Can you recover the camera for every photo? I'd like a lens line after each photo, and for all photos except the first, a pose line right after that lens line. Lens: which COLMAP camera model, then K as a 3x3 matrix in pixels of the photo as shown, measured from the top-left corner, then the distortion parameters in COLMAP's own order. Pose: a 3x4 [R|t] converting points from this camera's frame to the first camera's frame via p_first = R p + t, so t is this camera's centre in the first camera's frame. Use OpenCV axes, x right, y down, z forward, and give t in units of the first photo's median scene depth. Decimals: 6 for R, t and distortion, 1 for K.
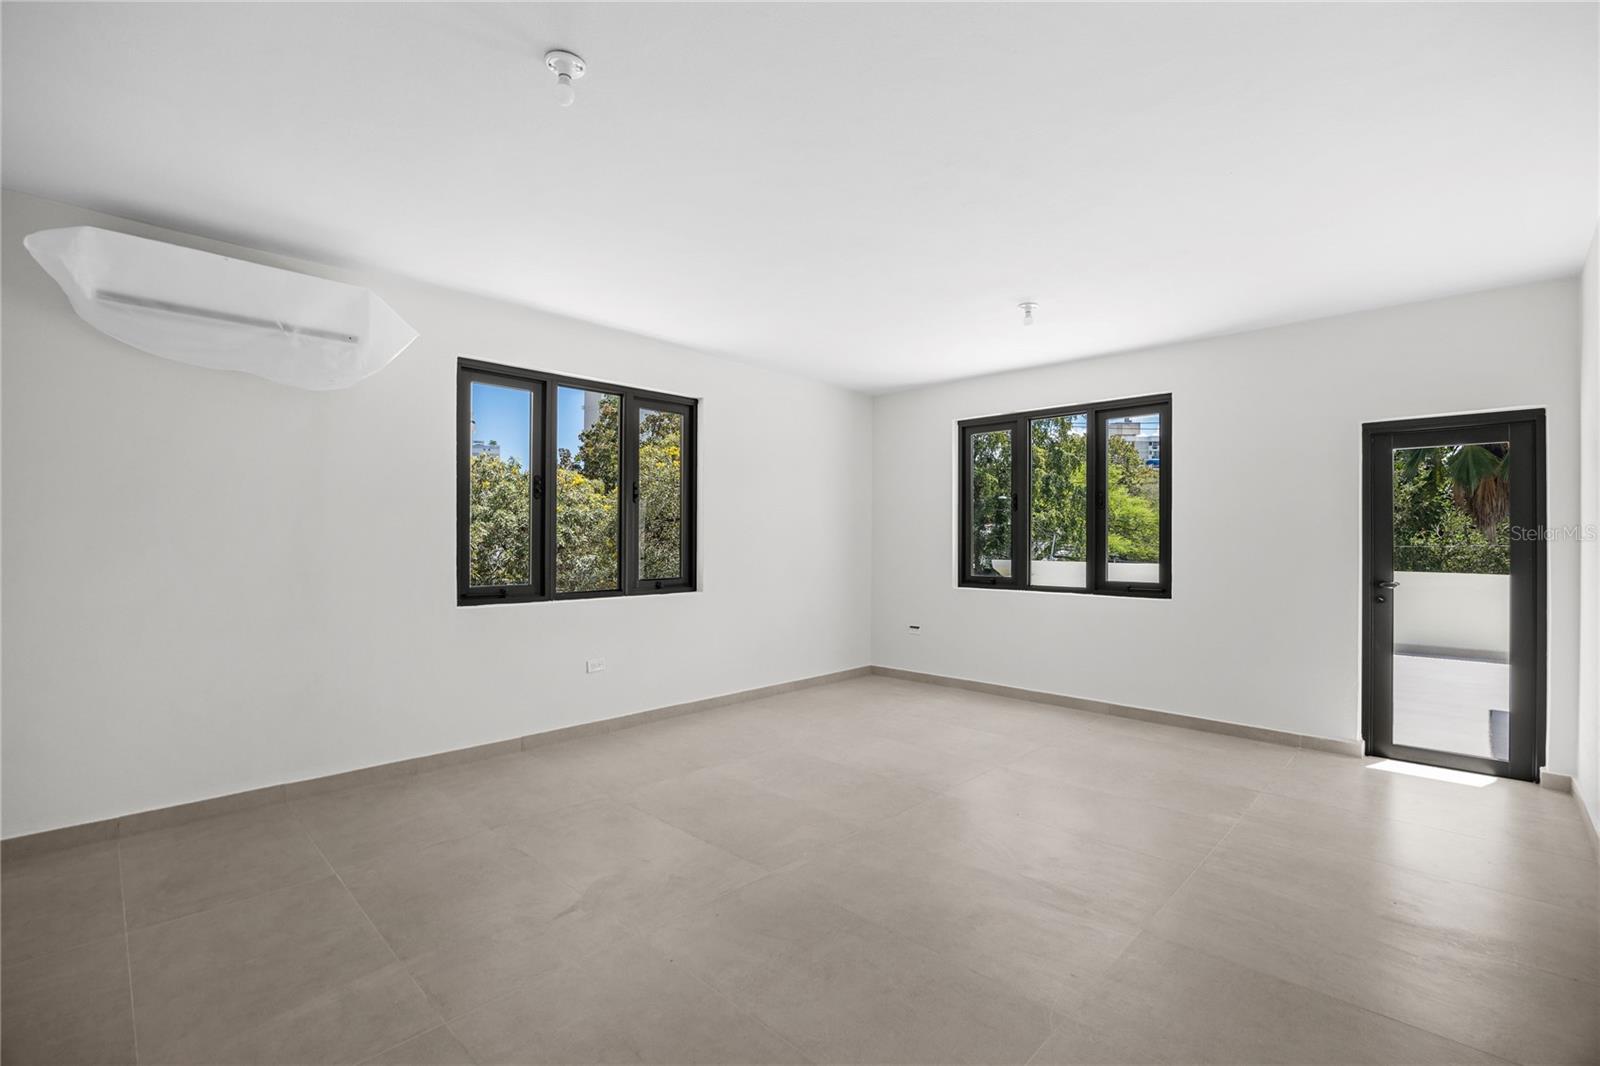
lens RADIAL K [[706.1, 0, 802.1], [0, 706.1, 539.2], [0, 0, 1]] dist [-0.015829, 0.000282]
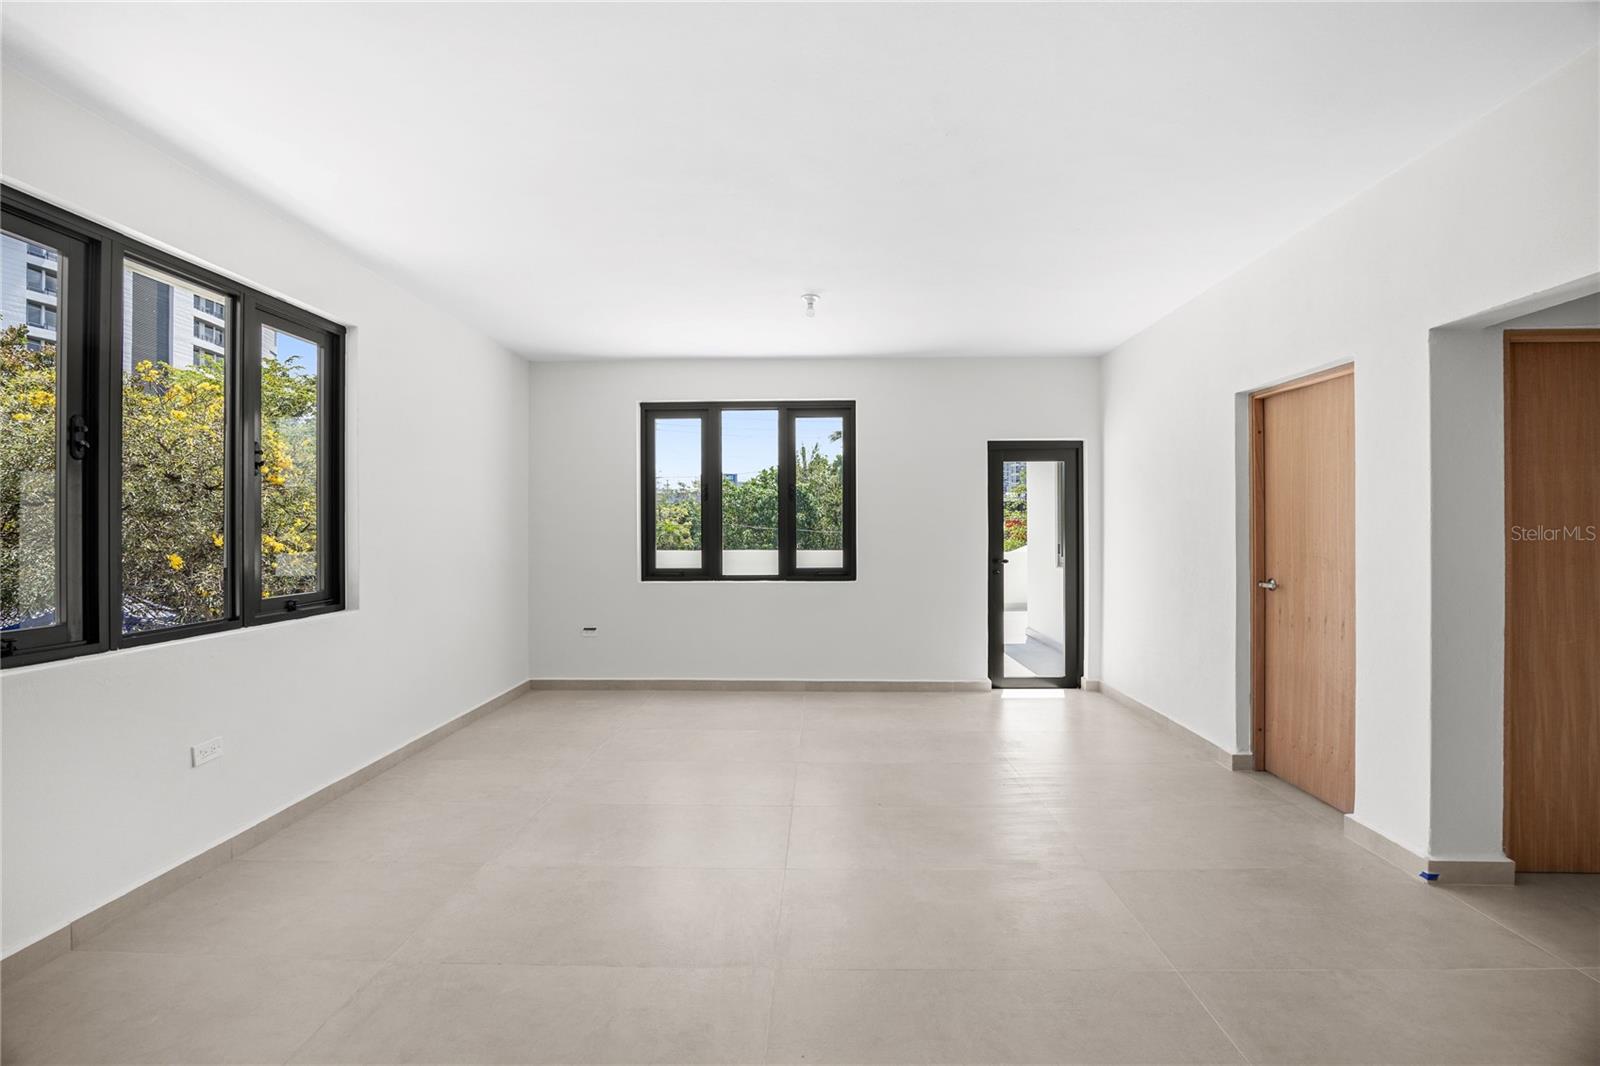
lens RADIAL K [[682.2, 0, 803.9], [0, 682.2, 529.0], [0, 0, 1]] dist [-0.031244, 0.006464]
pose [[0.731433, -0.007308, 0.681874, -0.291361], [0.006433, 0.999972, 0.003817, -0.003934], [-0.681883, 0.001595, 0.731460, 0.246991]]
